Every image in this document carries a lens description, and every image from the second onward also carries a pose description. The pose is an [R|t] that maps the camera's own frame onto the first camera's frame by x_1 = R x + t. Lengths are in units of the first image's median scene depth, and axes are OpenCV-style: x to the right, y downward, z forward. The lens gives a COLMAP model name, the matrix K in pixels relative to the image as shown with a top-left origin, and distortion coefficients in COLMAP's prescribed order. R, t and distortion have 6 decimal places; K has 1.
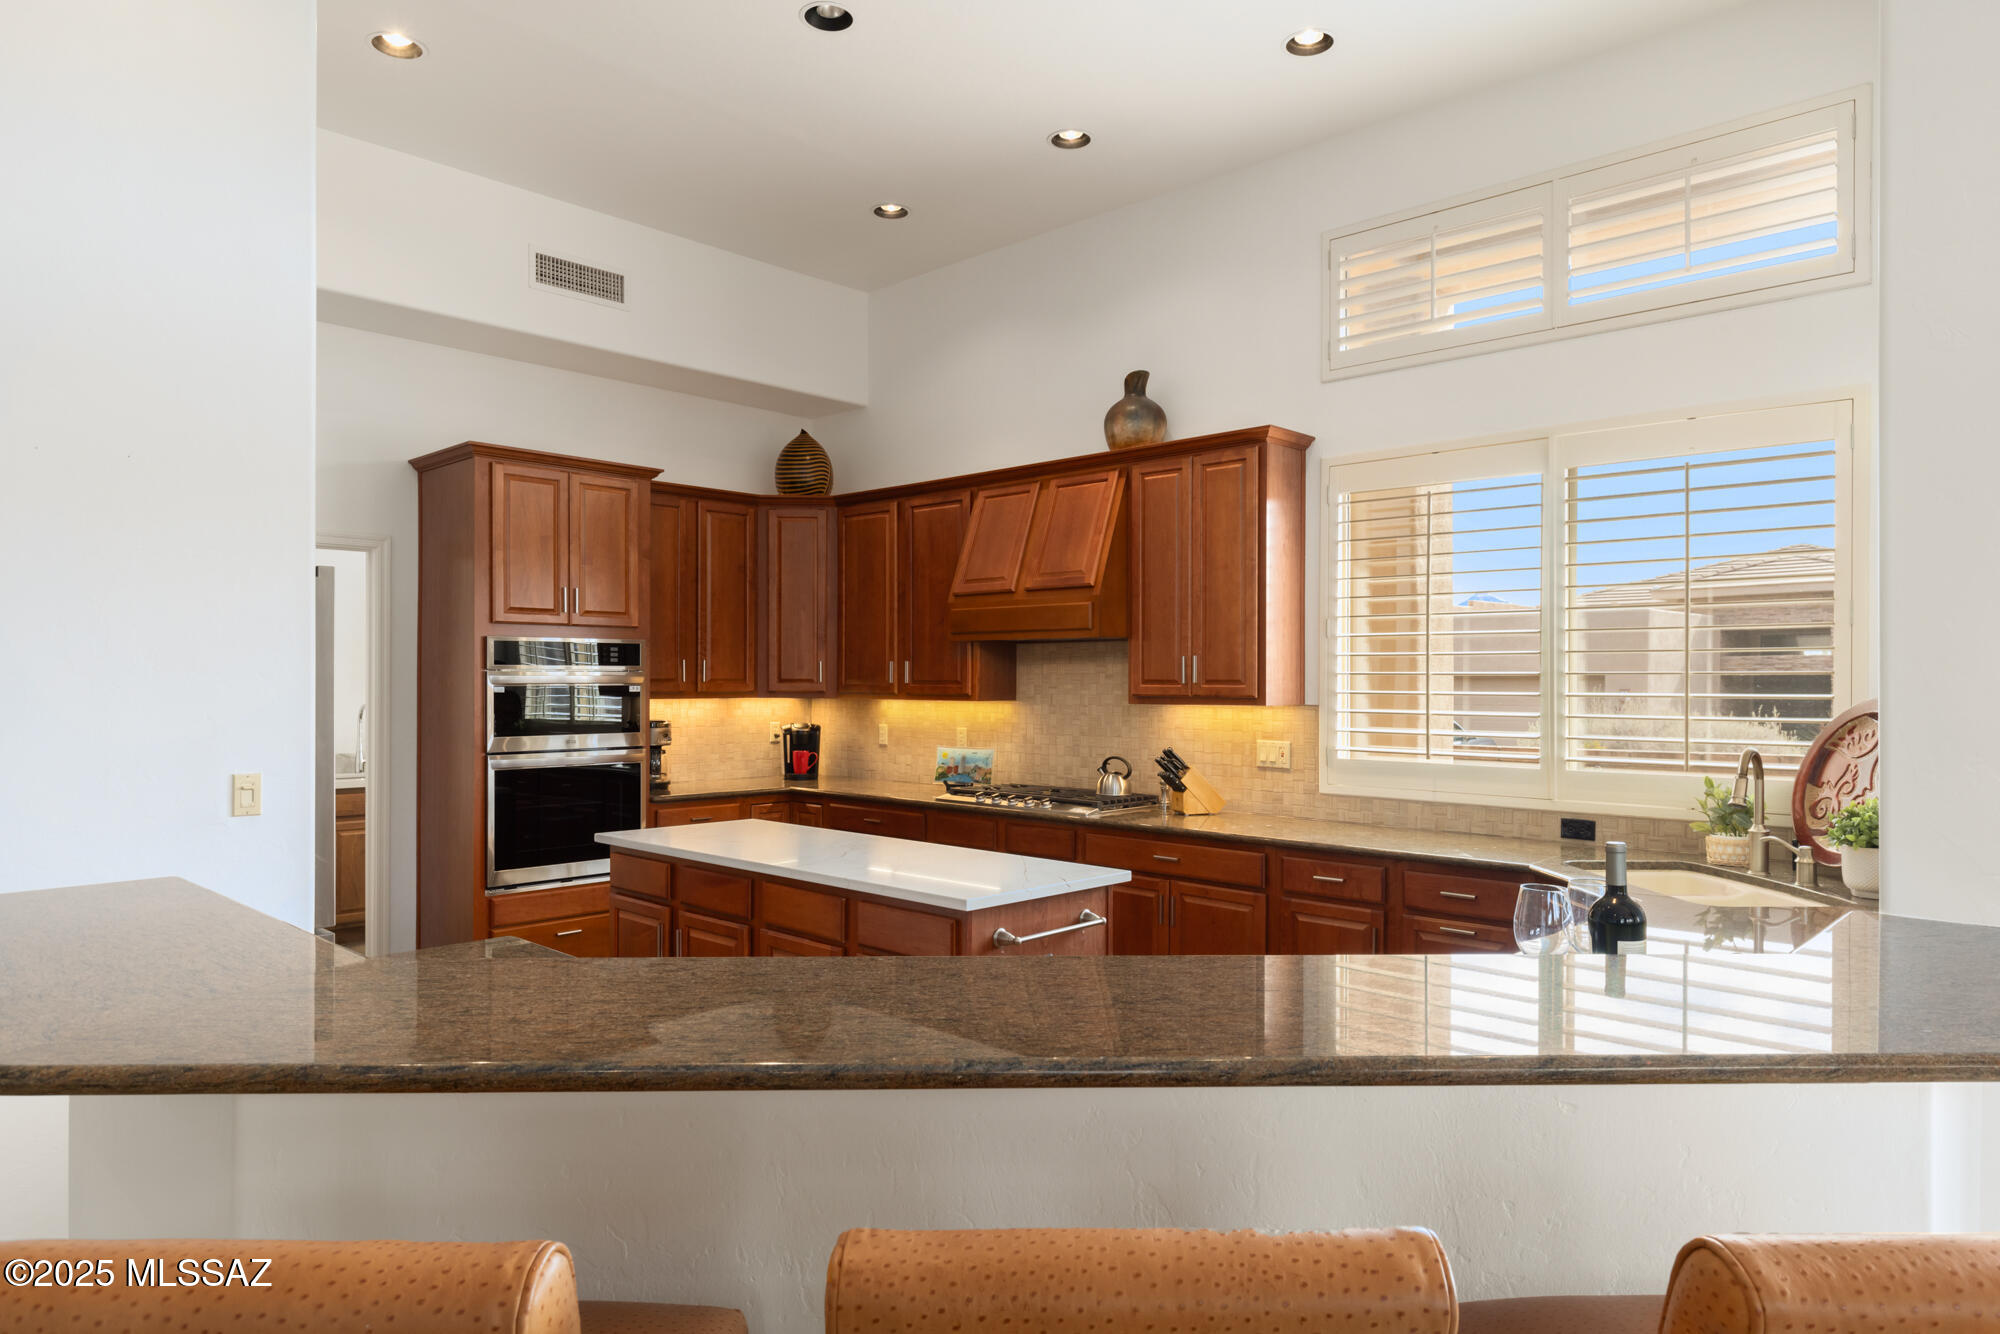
lens RADIAL K [[1283.7, 0, 987.9], [0, 1283.7, 676.7], [0, 0, 1]] dist [0.041553, -0.000394]
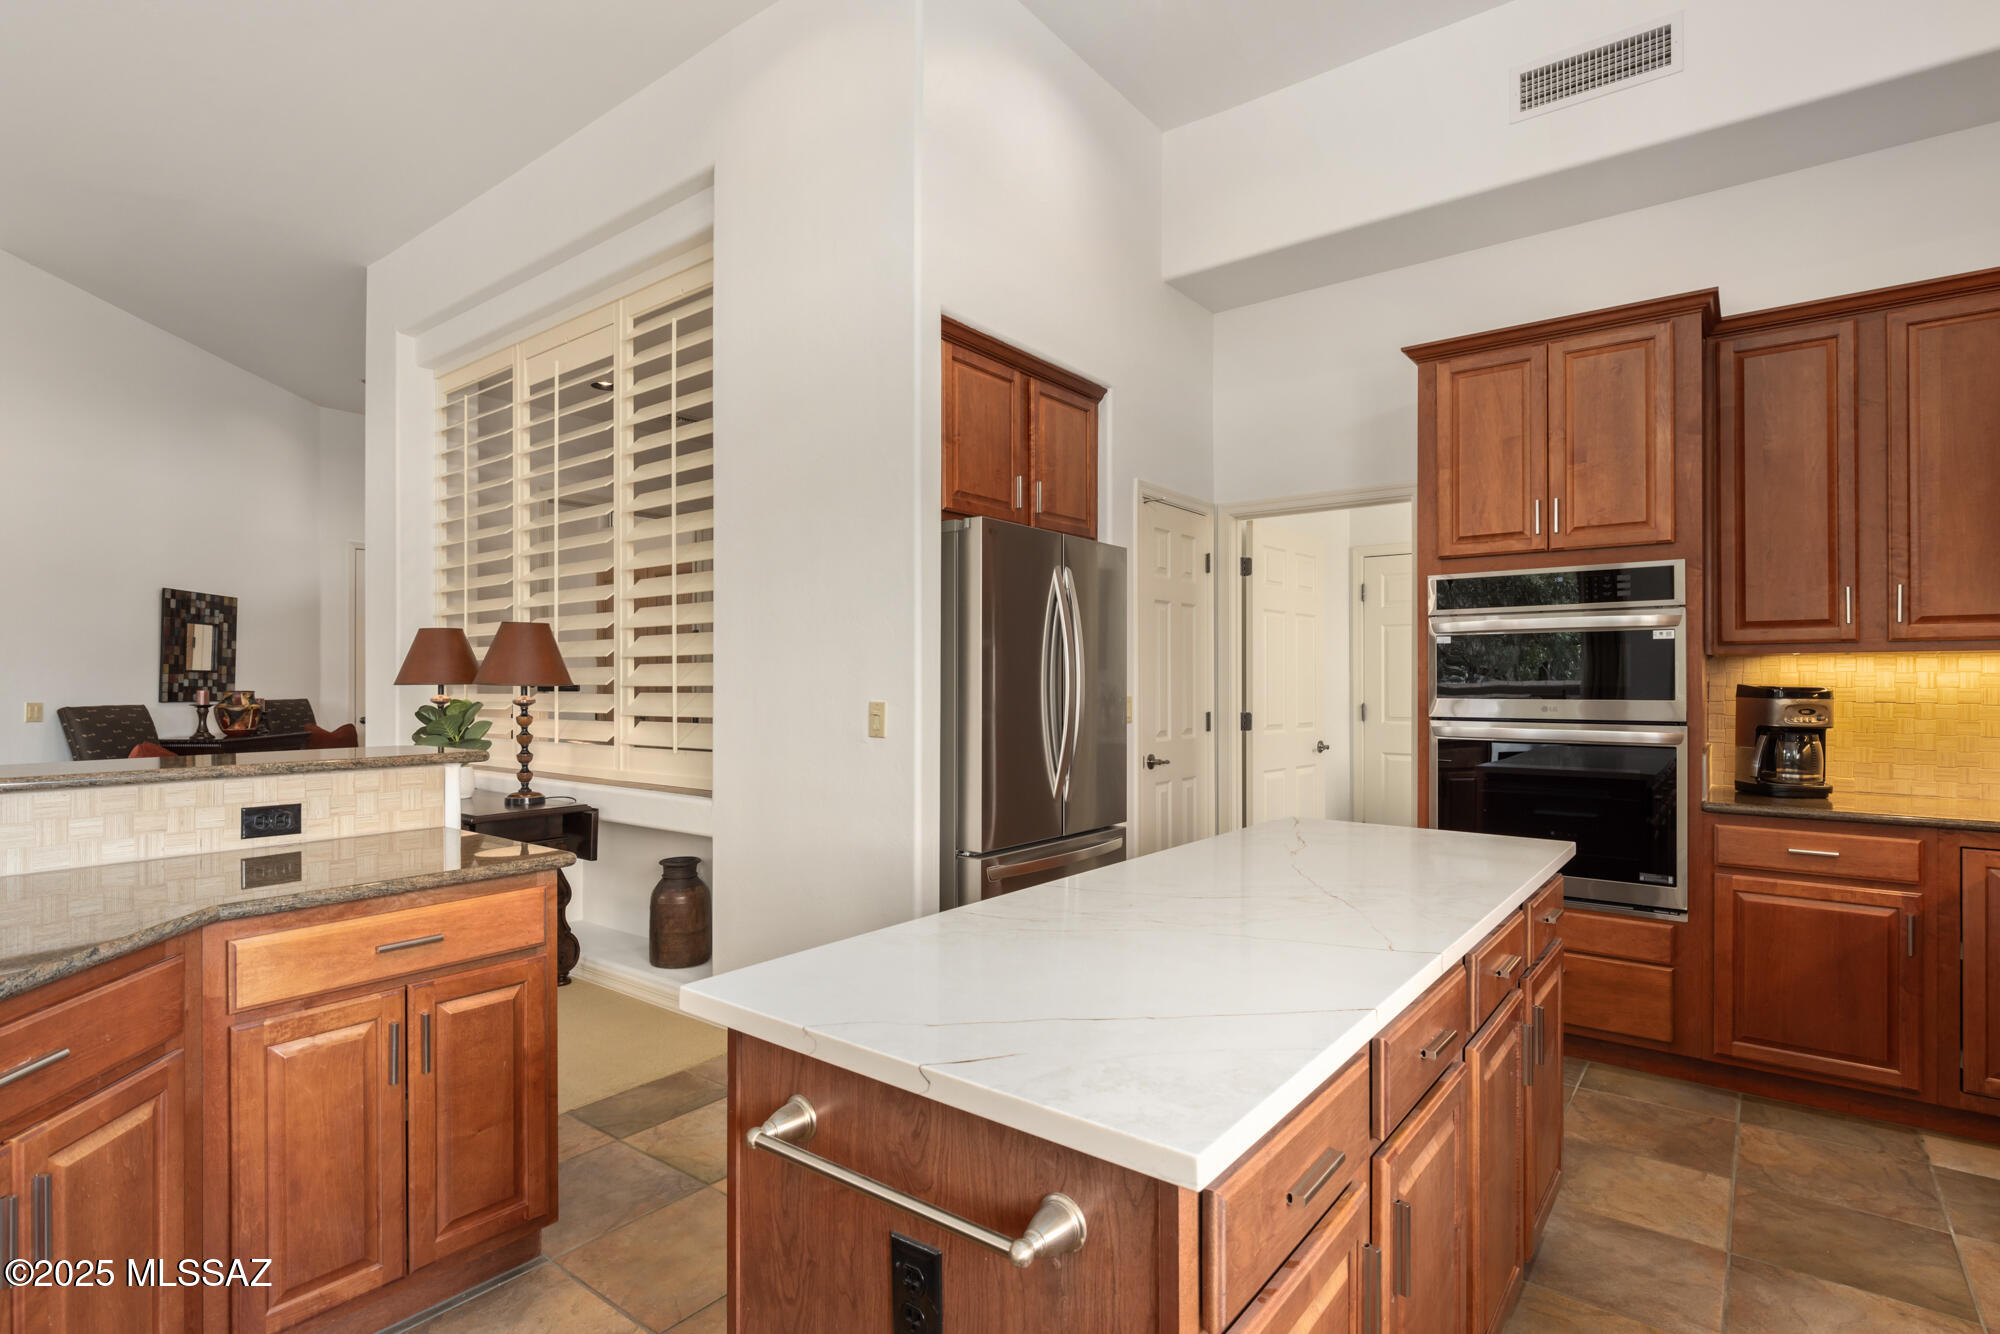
lens RADIAL K [[990.9, 0, 1003.6], [0, 990.9, 674.7], [0, 0, 1]] dist [-0.001506, 0.000521]
pose [[0.095667, -0.007845, -0.995383, 0.207390], [0.001789, 0.999969, -0.007709, 0.034643], [0.995412, -0.001044, 0.095678, 0.634507]]
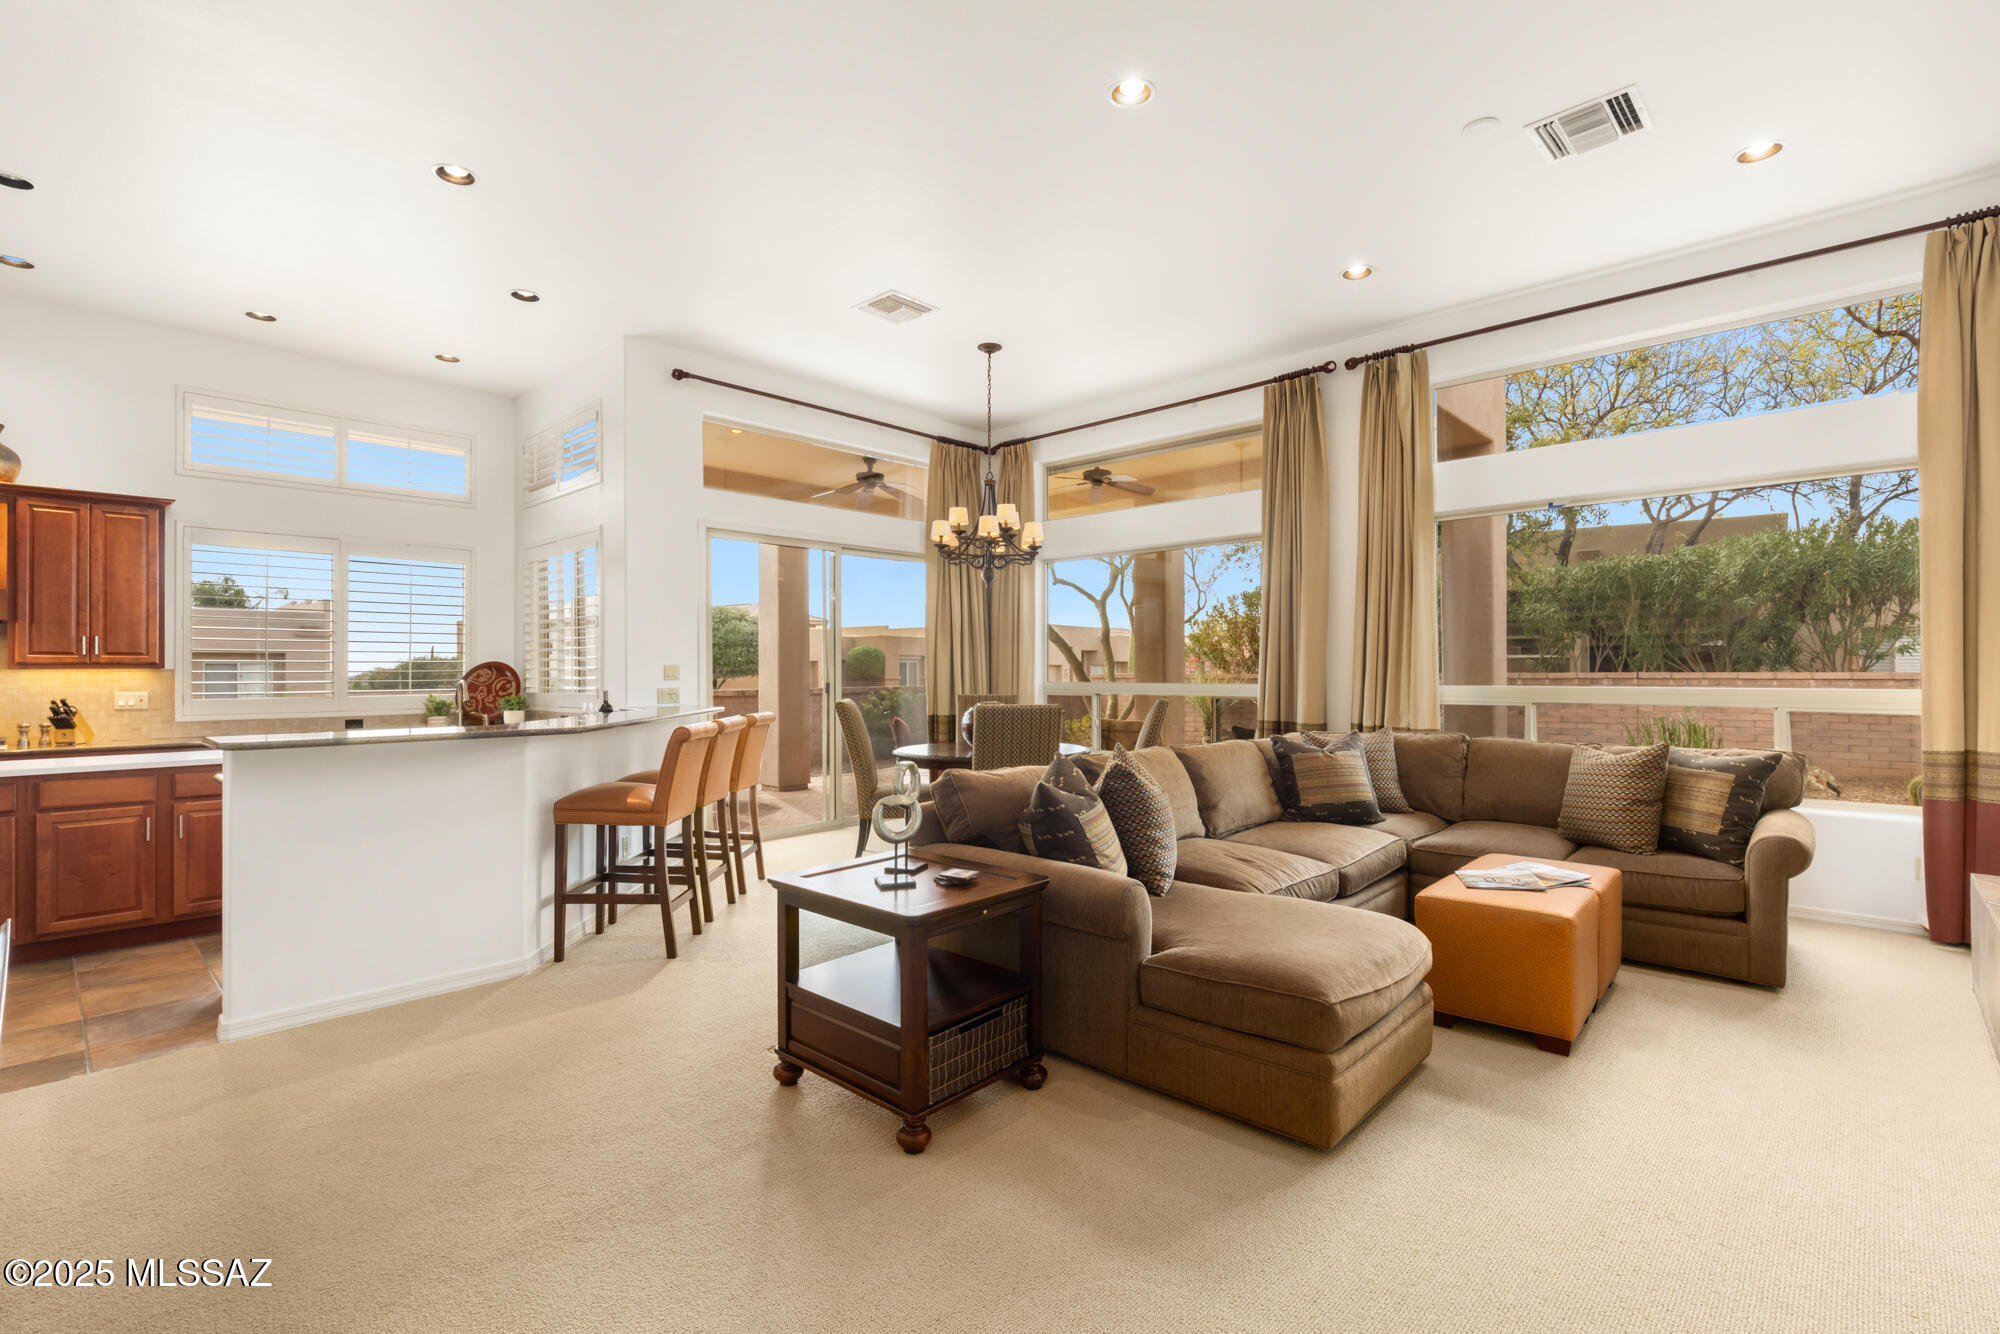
lens RADIAL K [[904.0, 0, 1003.5], [0, 904.0, 665.5], [0, 0, 1]] dist [0.004487, -0.001791]
pose [[-0.029616, 0.003690, 0.999555, -0.855178], [0.002083, 0.999991, -0.003630, 0.021782], [-0.999559, 0.001975, -0.029624, -0.031834]]
